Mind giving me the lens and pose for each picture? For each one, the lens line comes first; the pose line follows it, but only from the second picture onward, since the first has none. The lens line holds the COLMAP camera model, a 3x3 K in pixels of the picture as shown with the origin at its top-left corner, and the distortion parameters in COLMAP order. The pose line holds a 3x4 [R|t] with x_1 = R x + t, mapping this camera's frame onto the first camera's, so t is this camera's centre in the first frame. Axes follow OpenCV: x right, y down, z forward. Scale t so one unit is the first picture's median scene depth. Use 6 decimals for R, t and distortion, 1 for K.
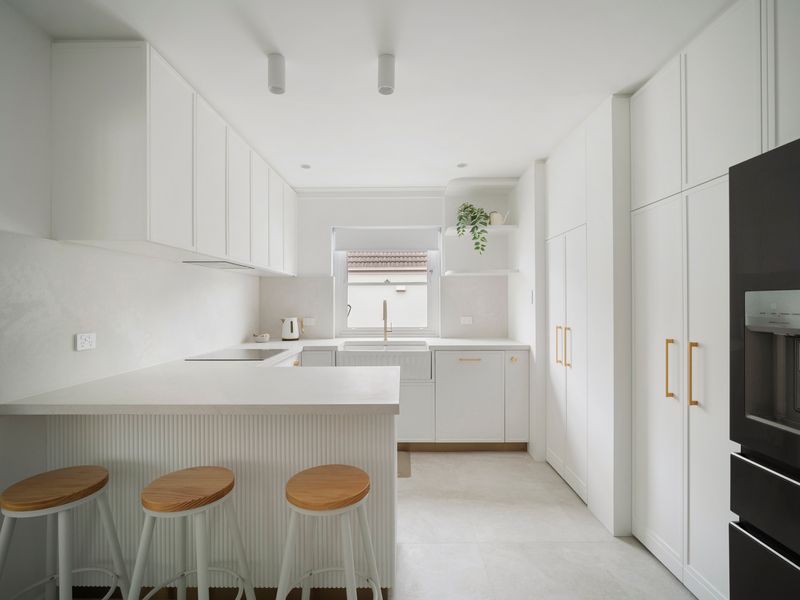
lens RADIAL K [[402.0, 0, 400.0], [0, 402.0, 300.0], [0, 0, 1]] dist [-0.000366, 0.000295]
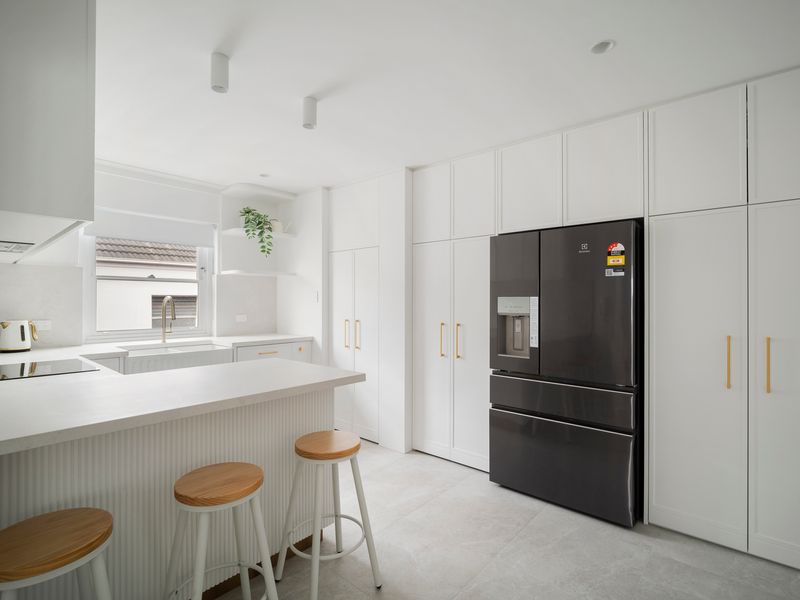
lens RADIAL K [[420.1, 0, 400.0], [0, 420.1, 300.0], [0, 0, 1]] dist [-0.000269, 0.000040]
pose [[0.635953, 0.008568, 0.771681, -0.439384], [-0.010282, 0.999944, -0.002629, 0.002199], [-0.771660, -0.006262, 0.636005, -0.008018]]
